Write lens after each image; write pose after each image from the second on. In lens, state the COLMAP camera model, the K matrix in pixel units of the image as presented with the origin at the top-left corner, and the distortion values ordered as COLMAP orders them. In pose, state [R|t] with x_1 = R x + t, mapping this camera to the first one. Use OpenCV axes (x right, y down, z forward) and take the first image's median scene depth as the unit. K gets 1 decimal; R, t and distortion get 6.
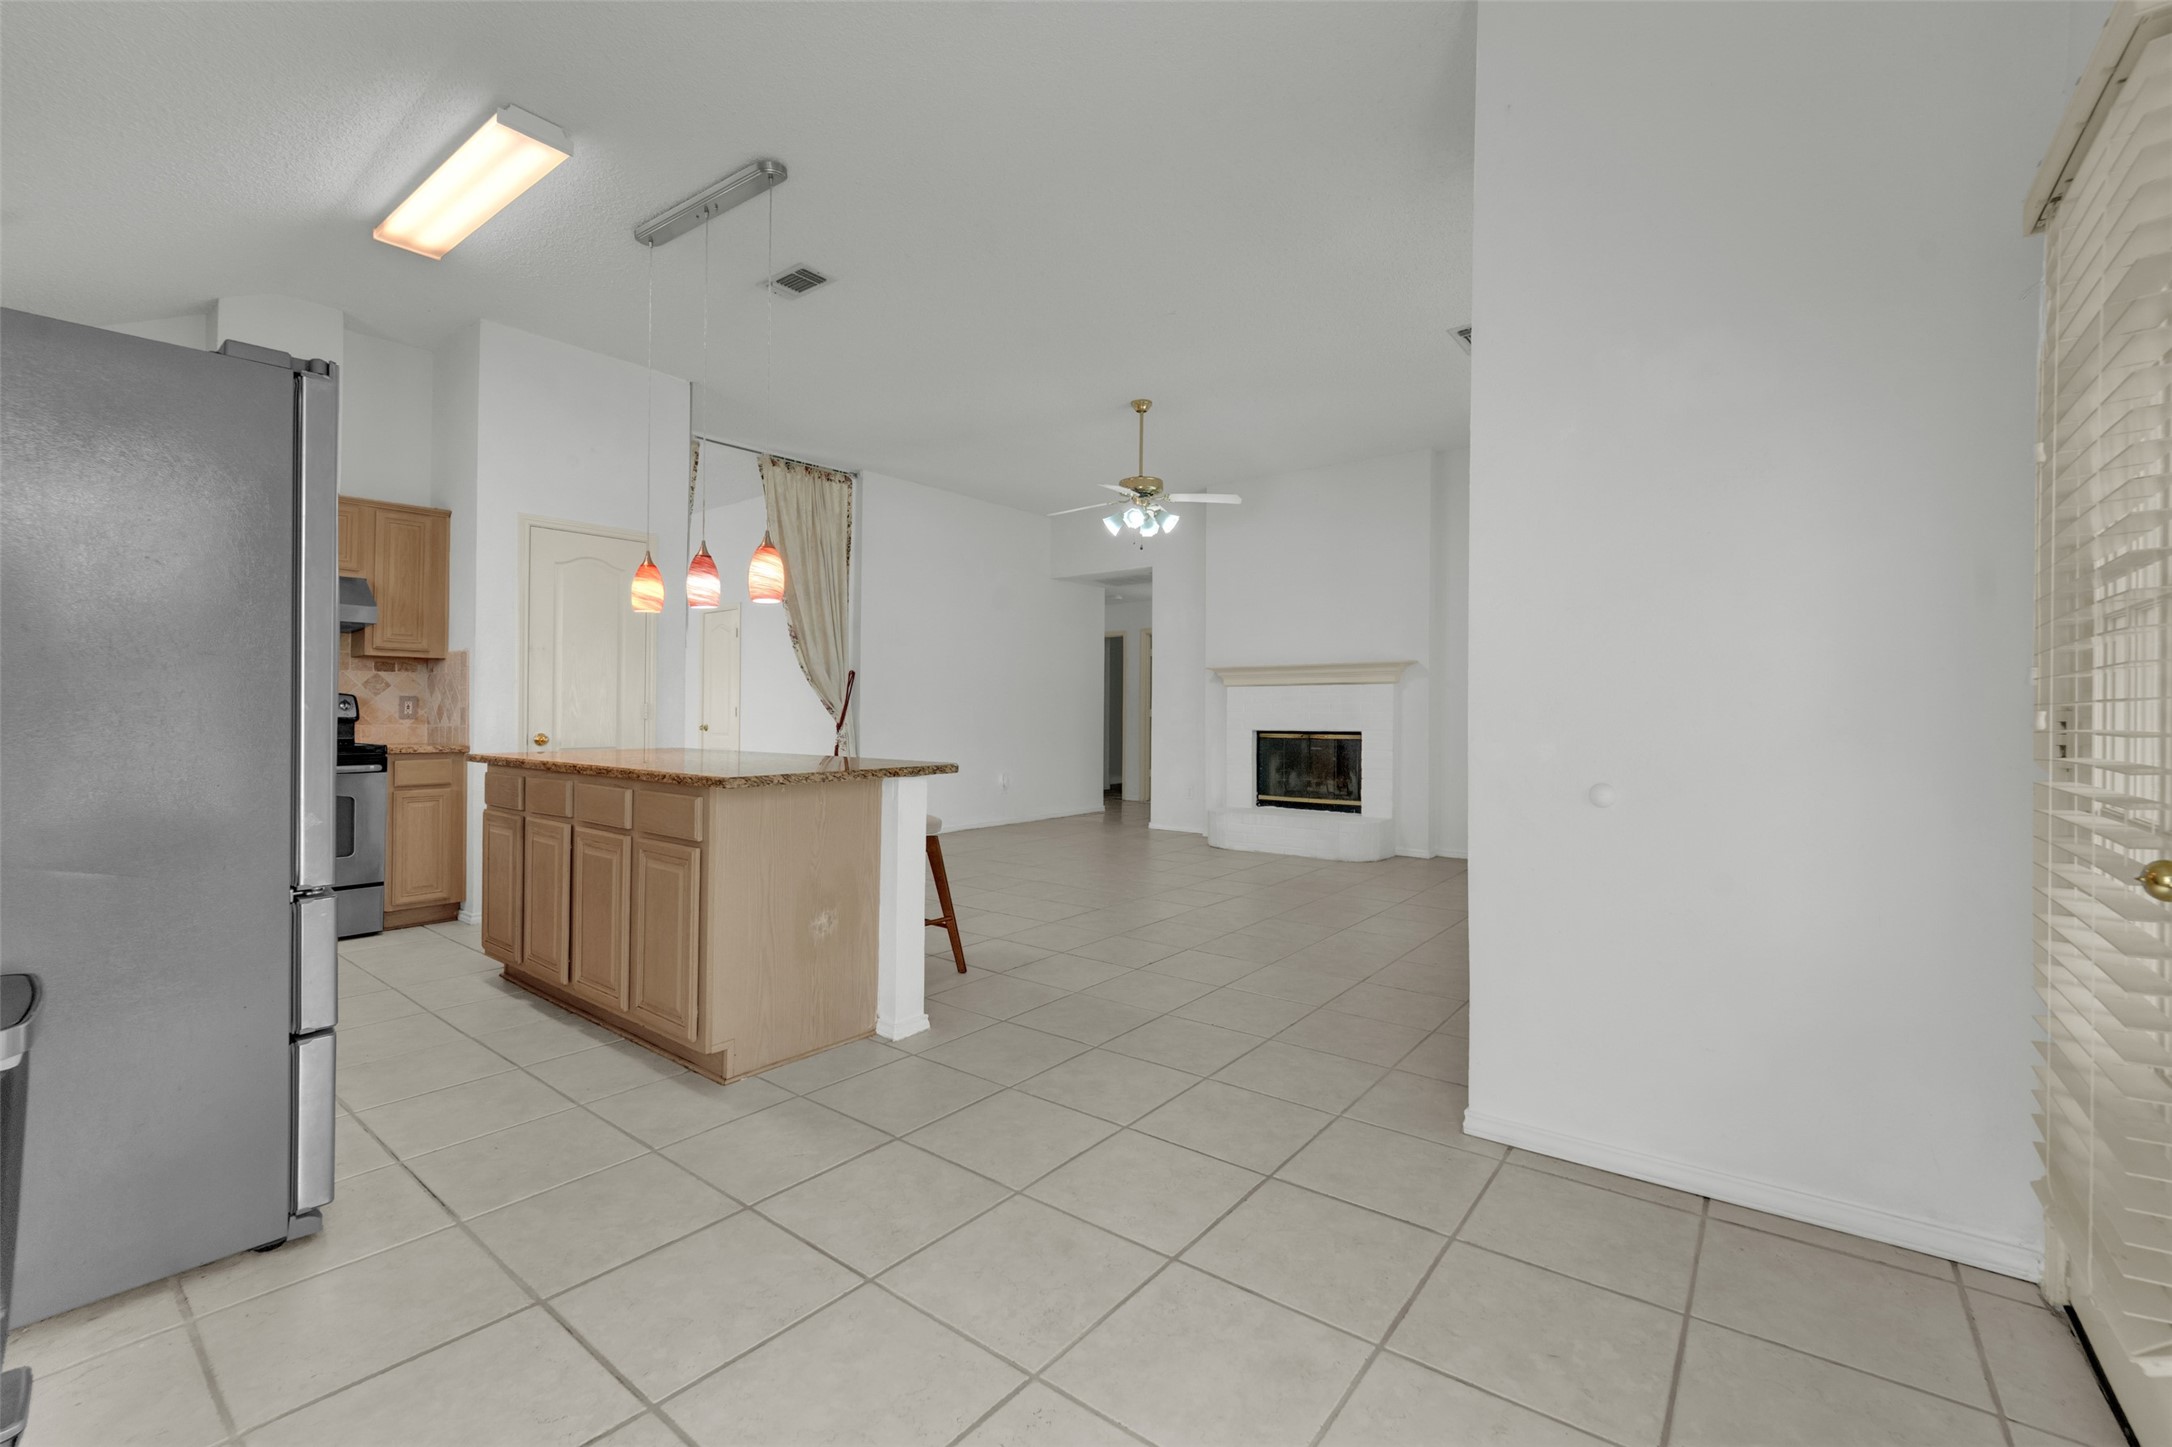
lens RADIAL K [[898.7, 0, 1107.5], [0, 898.7, 693.4], [0, 0, 1]] dist [-0.016729, -0.000636]
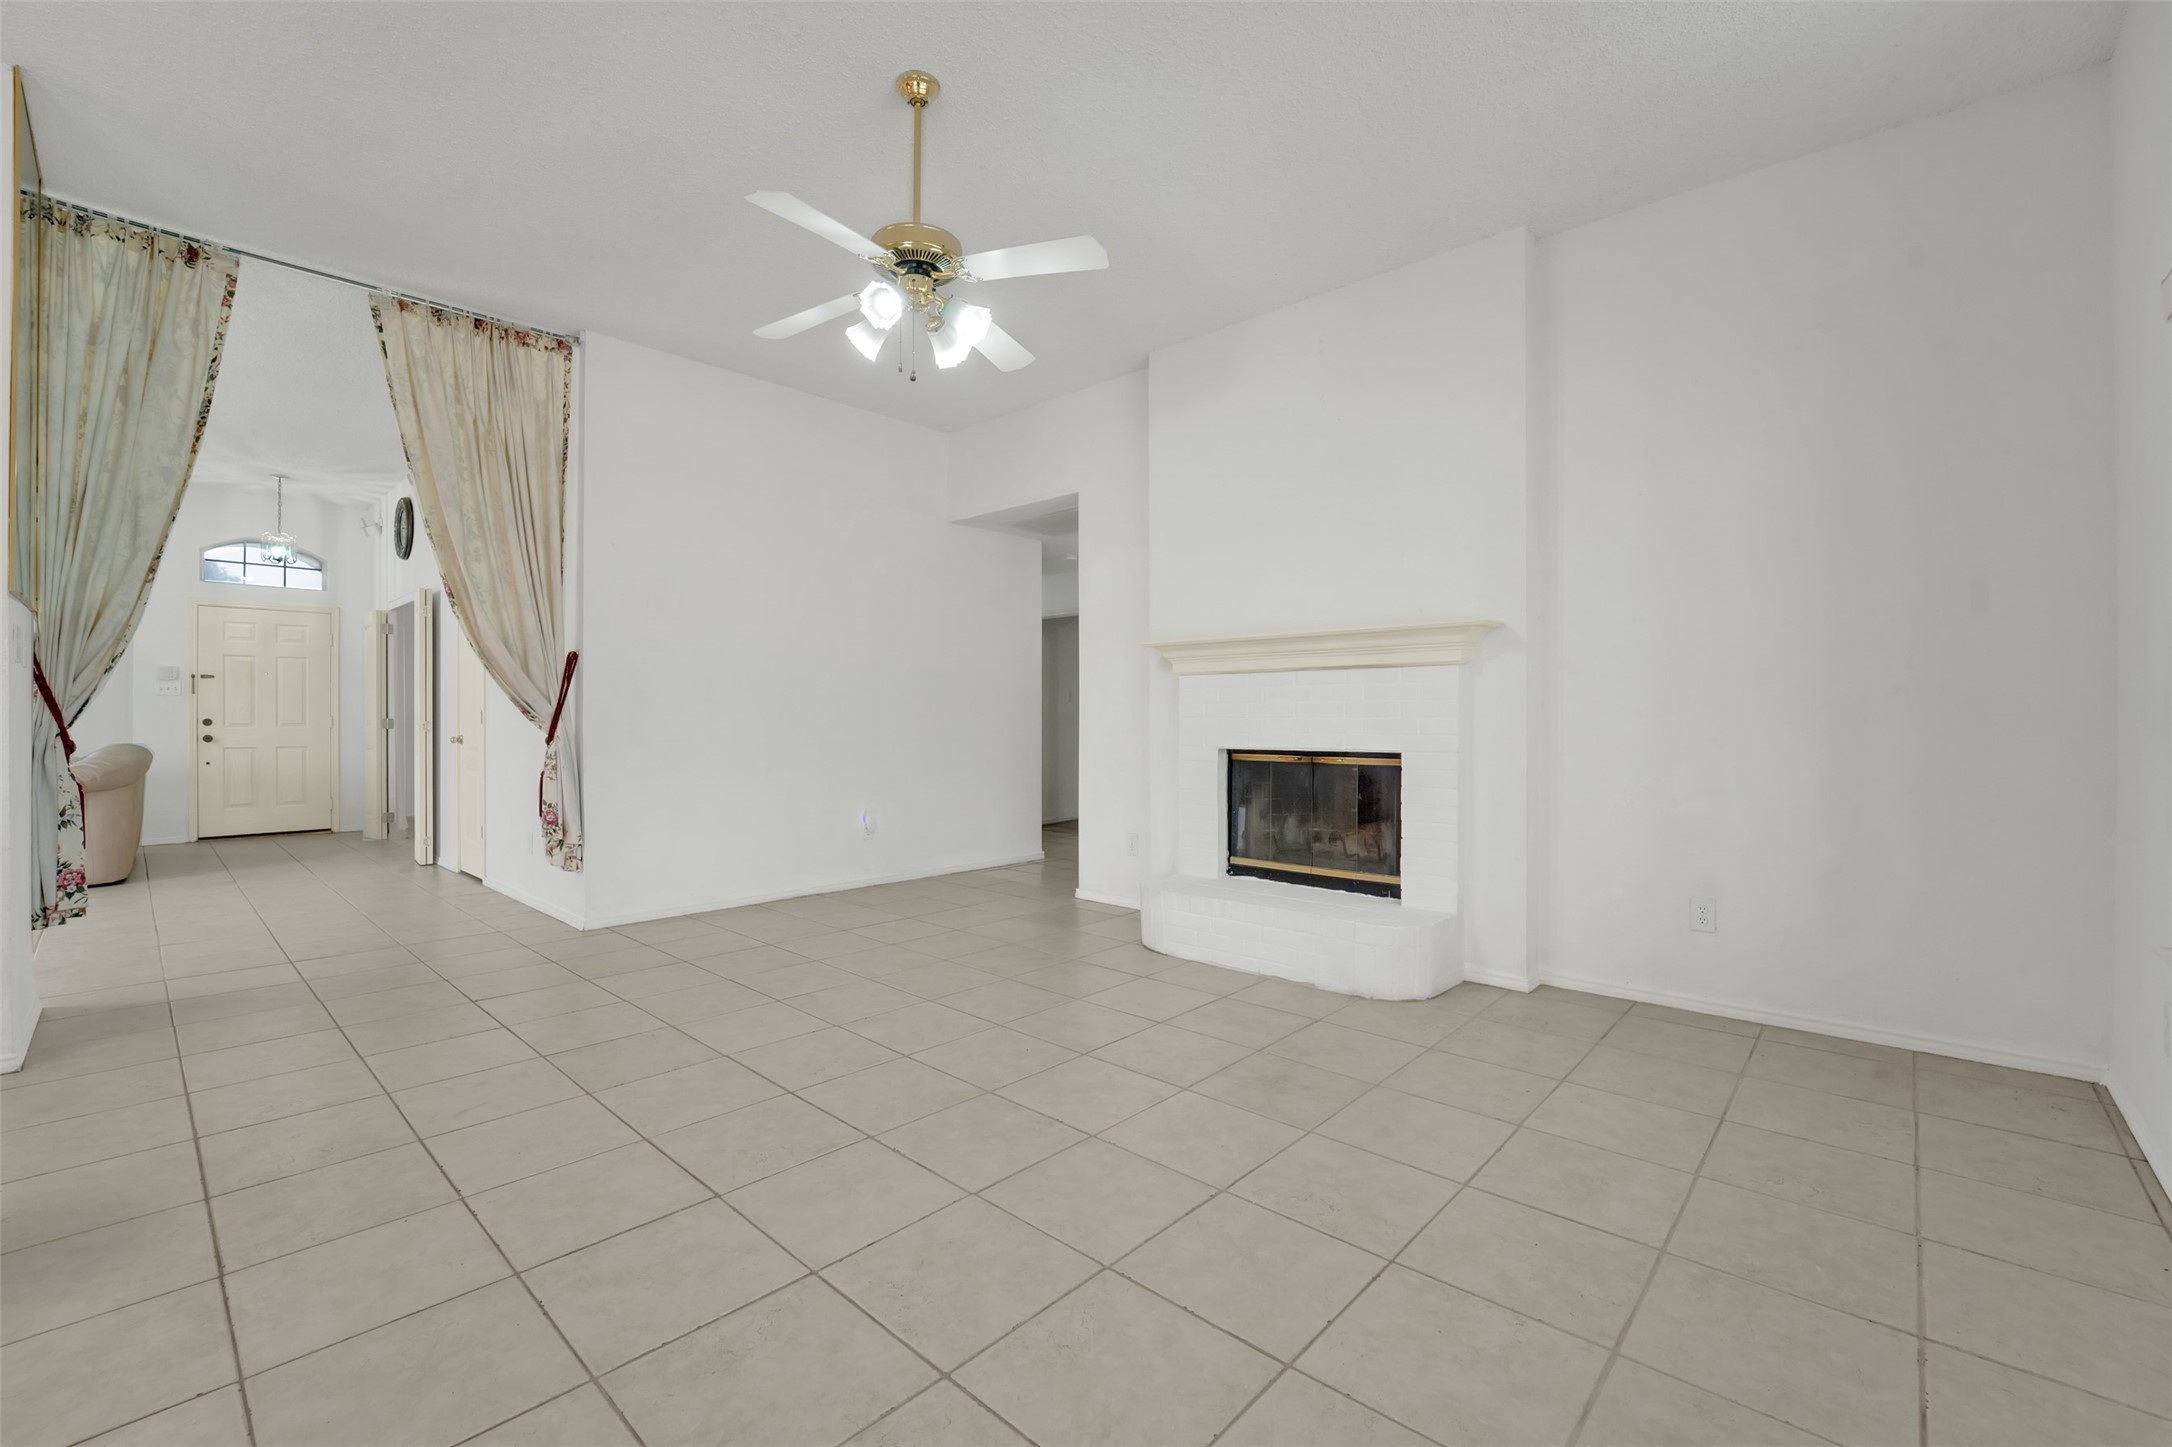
lens RADIAL K [[898.7, 0, 1103.5], [0, 898.7, 692.8], [0, 0, 1]] dist [-0.016729, -0.000636]
pose [[0.996512, -0.001500, -0.083435, 0.146591], [0.000917, 0.999975, -0.007031, 0.009008], [0.083444, 0.006929, 0.996488, 0.432694]]
